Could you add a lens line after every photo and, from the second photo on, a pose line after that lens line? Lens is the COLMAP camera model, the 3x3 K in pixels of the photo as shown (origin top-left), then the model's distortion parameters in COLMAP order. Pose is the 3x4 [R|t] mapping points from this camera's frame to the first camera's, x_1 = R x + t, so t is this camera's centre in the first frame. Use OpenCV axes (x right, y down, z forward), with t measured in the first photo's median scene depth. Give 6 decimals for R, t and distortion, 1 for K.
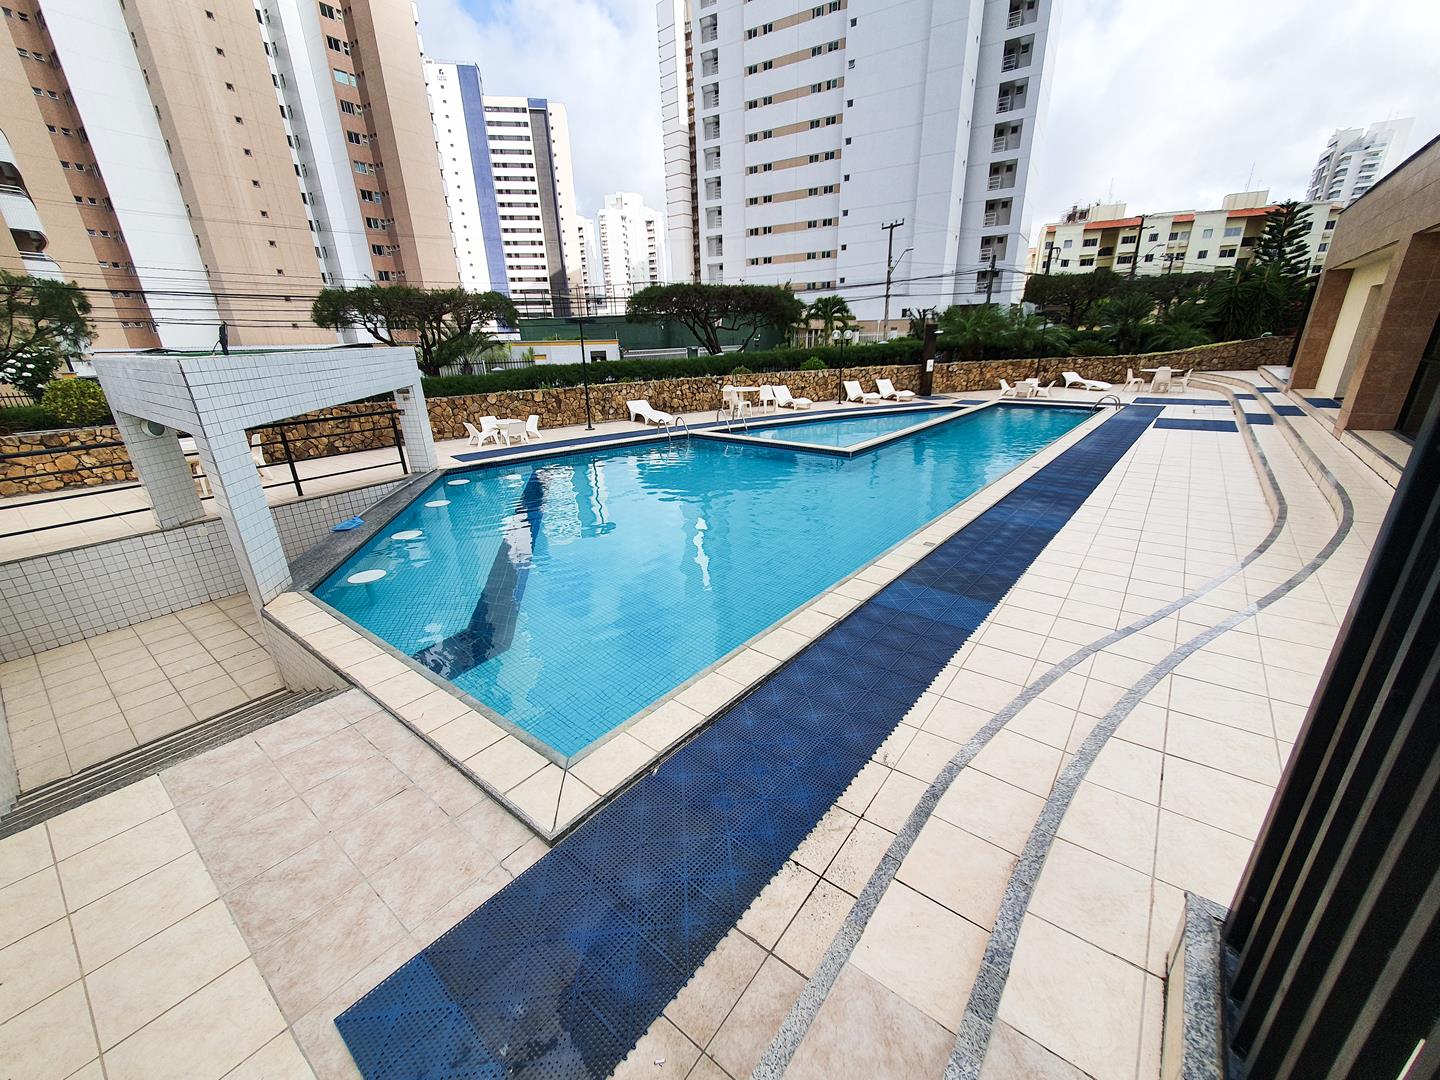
lens RADIAL K [[568.1, 0, 733.2], [0, 568.1, 547.5], [0, 0, 1]] dist [0.004276, 0.000391]
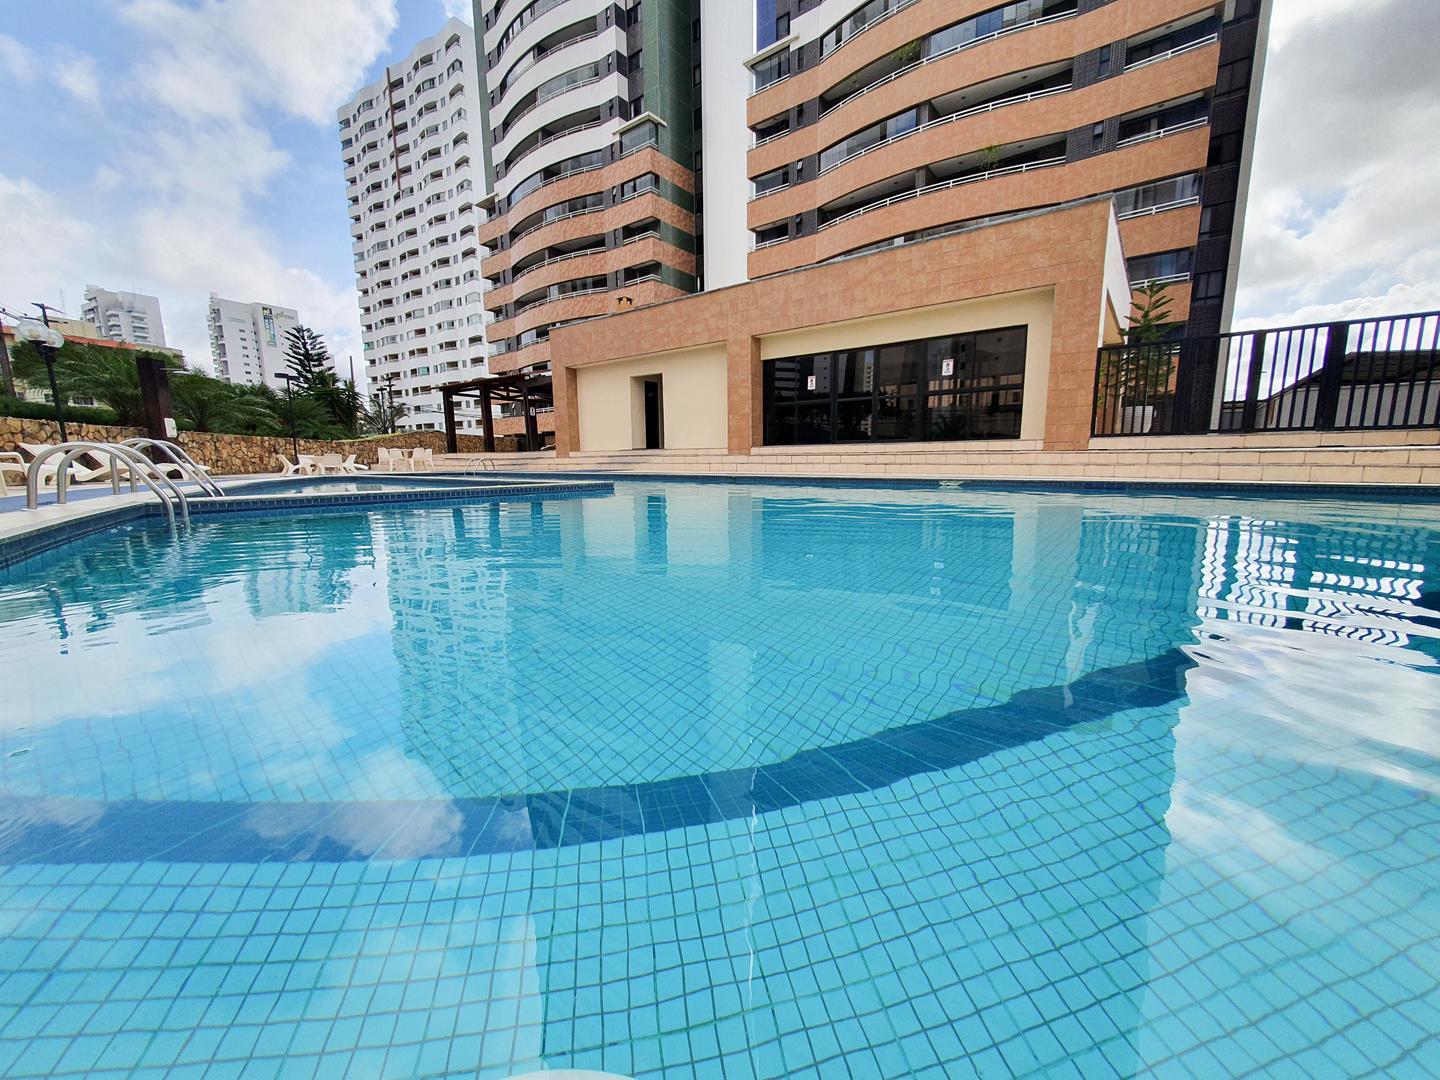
lens RADIAL K [[568.1, 0, 721.4], [0, 568.1, 547.5], [0, 0, 1]] dist [0.004276, 0.000391]
pose [[0.005998, -0.130703, 0.991403, -0.281473], [0.358754, 0.925703, 0.119871, -0.084916], [-0.933413, 0.354951, 0.052443, 0.554062]]
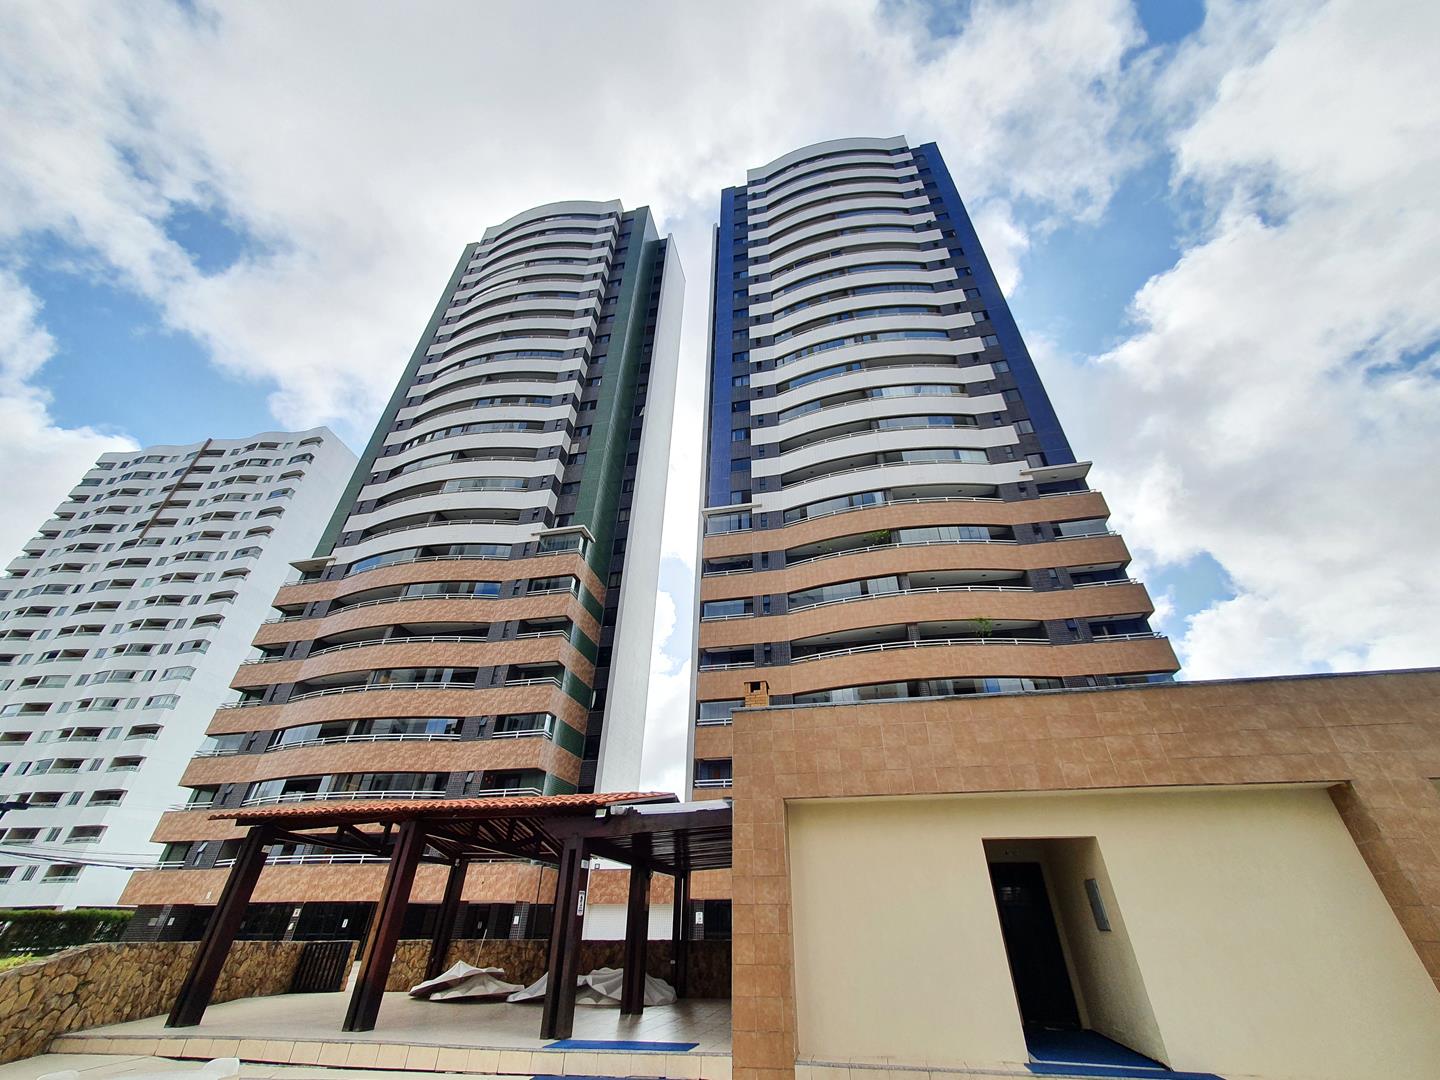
lens RADIAL K [[568.1, 0, 730.9], [0, 568.1, 545.8], [0, 0, 1]] dist [0.004276, 0.000391]
pose [[-0.434105, 0.523306, 0.733283, 0.375581], [0.322615, 0.850299, -0.415826, -0.362627], [-0.841114, 0.056056, -0.537945, 1.015687]]
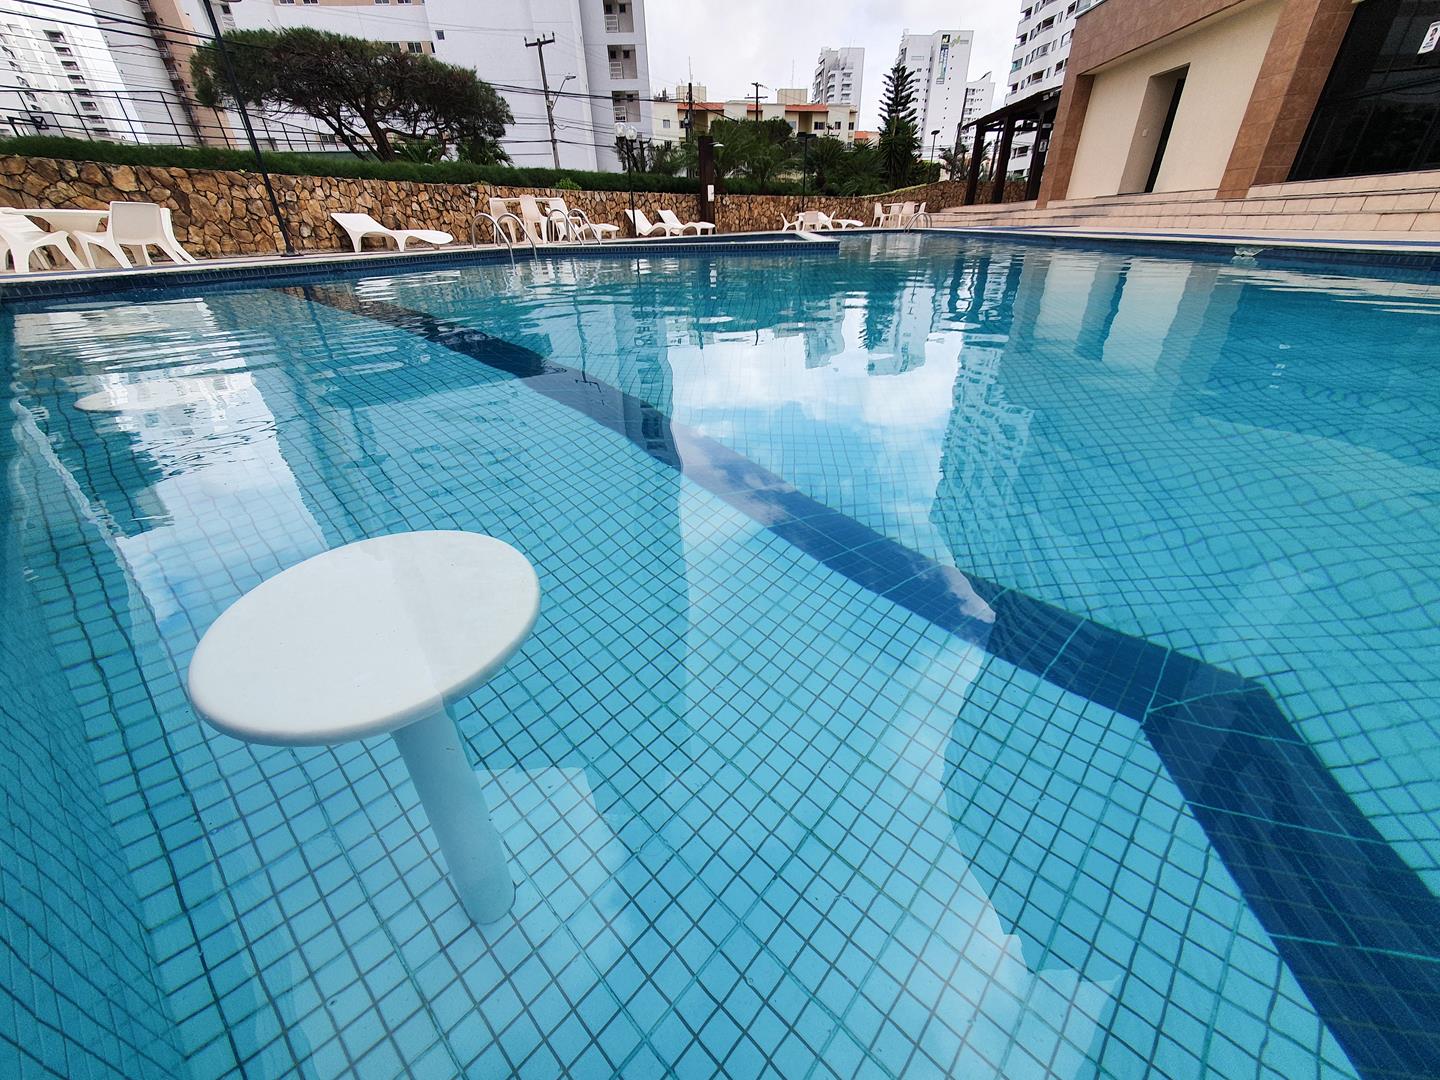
lens RADIAL K [[568.1, 0, 725.5], [0, 568.1, 547.2], [0, 0, 1]] dist [0.004276, 0.000391]
pose [[0.818408, -0.279451, 0.502110, -0.219835], [0.204164, 0.958183, 0.200505, 0.011028], [-0.537145, -0.061582, 0.841239, 0.301372]]
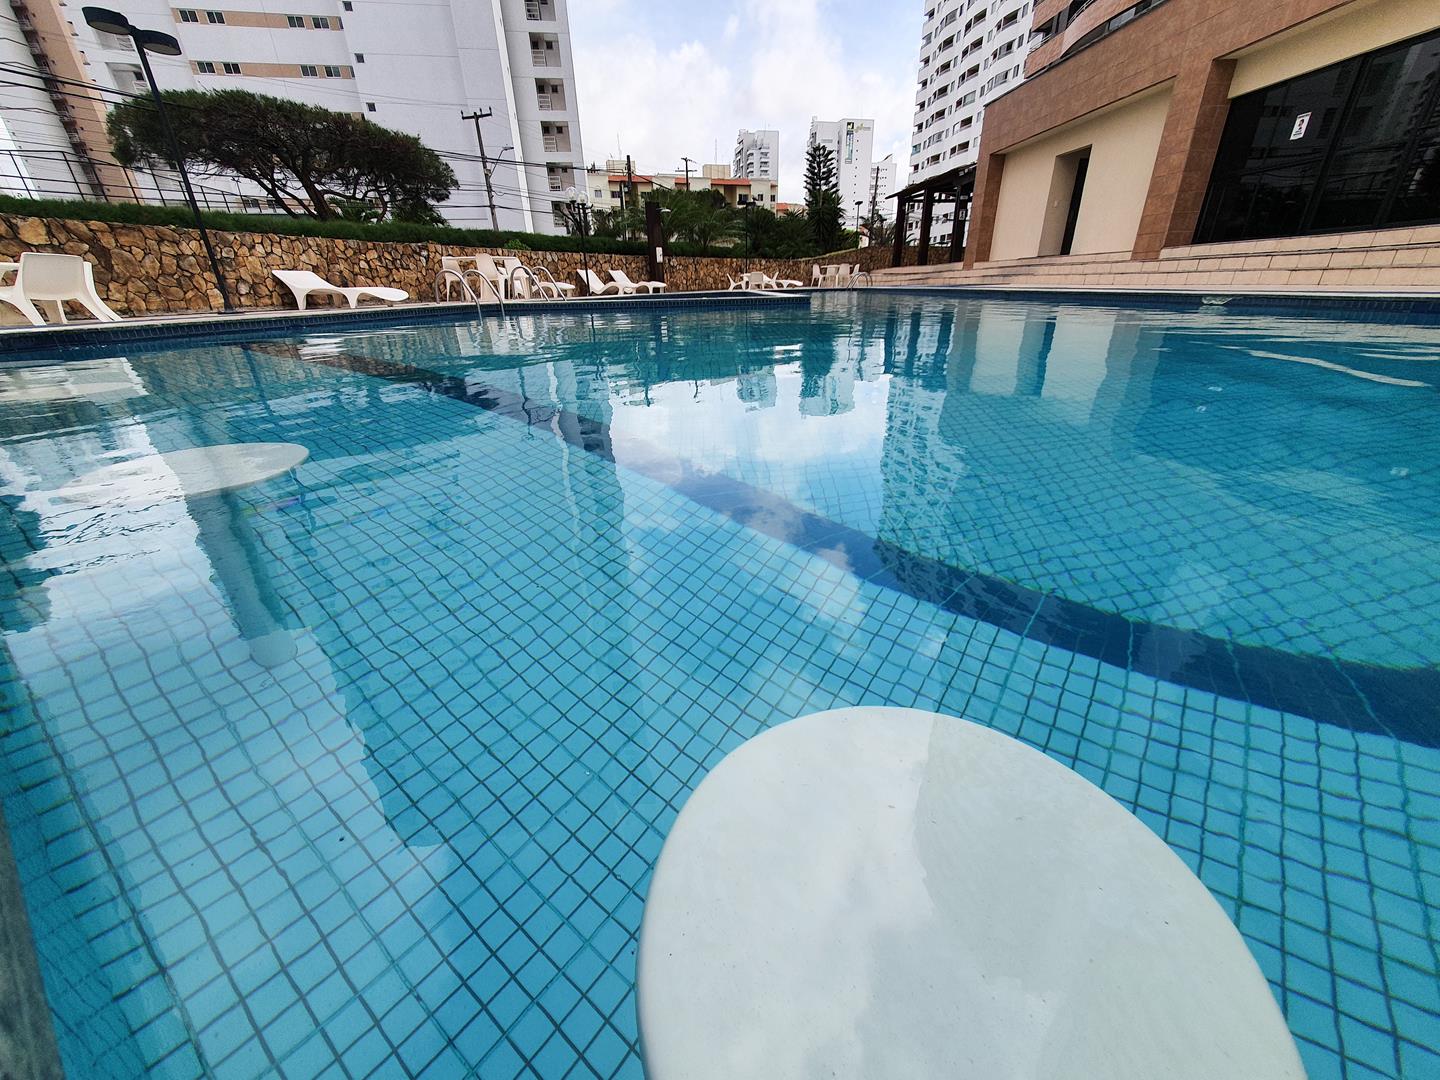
lens RADIAL K [[568.1, 0, 725.7], [0, 568.1, 545.3], [0, 0, 1]] dist [0.004276, 0.000391]
pose [[0.750126, -0.271330, 0.603068, -0.234245], [0.237704, 0.961630, 0.136985, 0.002313], [-0.617096, 0.040596, 0.785840, 0.334923]]
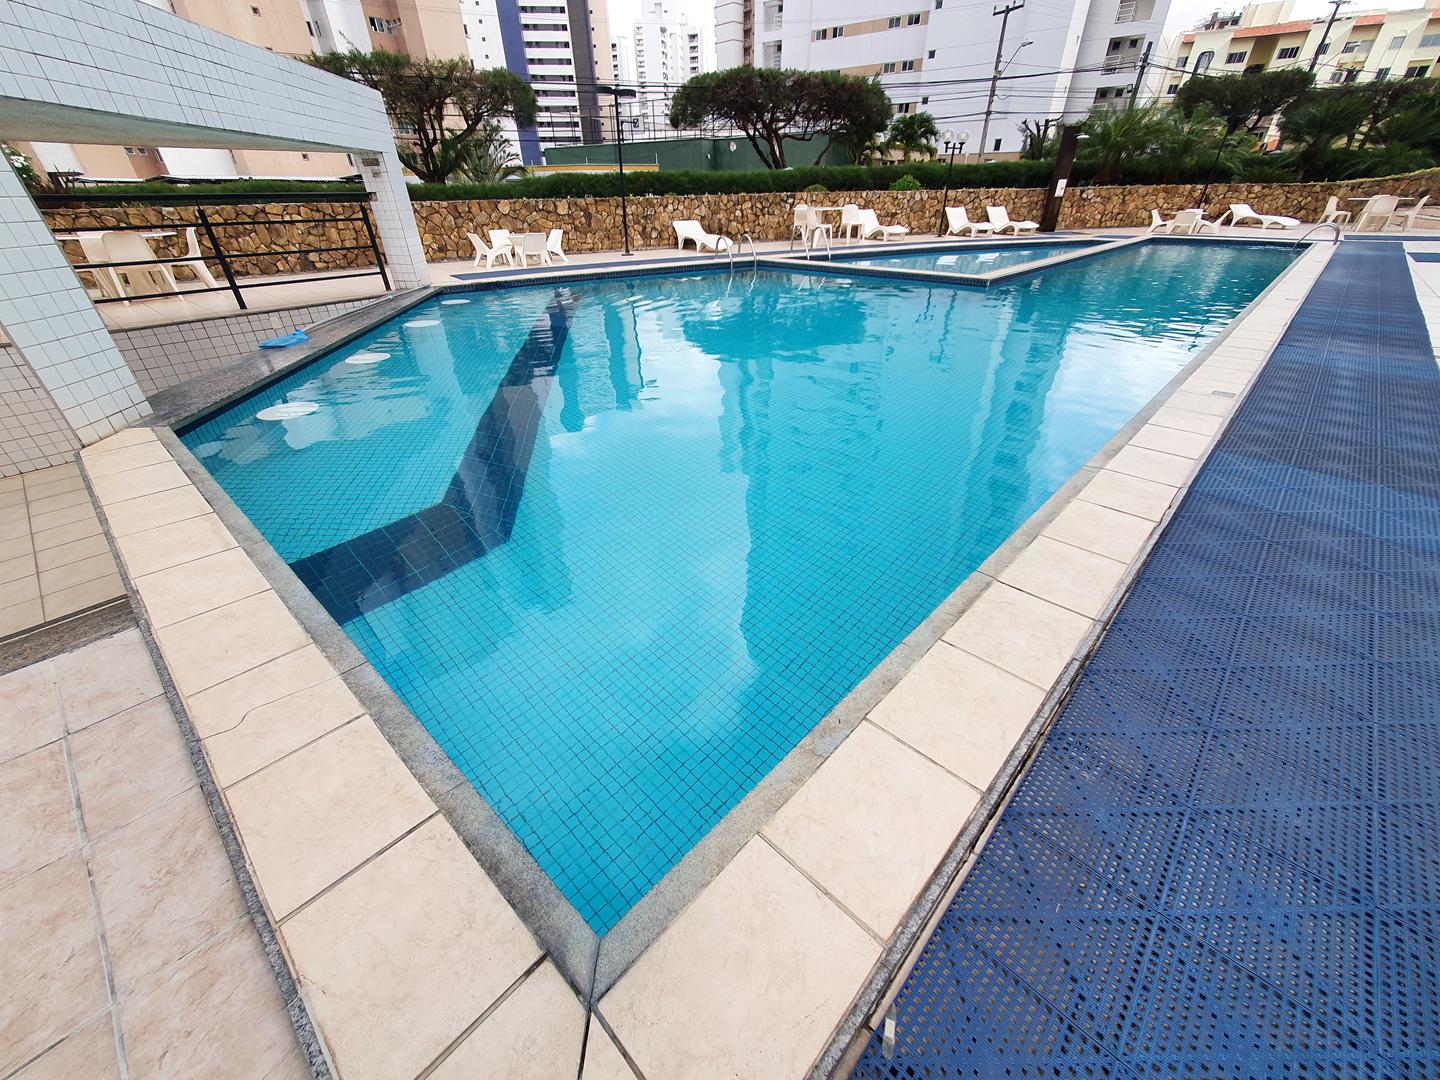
lens RADIAL K [[568.1, 0, 729.0], [0, 568.1, 543.9], [0, 0, 1]] dist [0.004276, 0.000391]
pose [[0.996948, 0.052812, -0.057487, -0.037739], [-0.040093, 0.978271, 0.203418, 0.015565], [0.066981, -0.200492, 0.977403, 0.131351]]
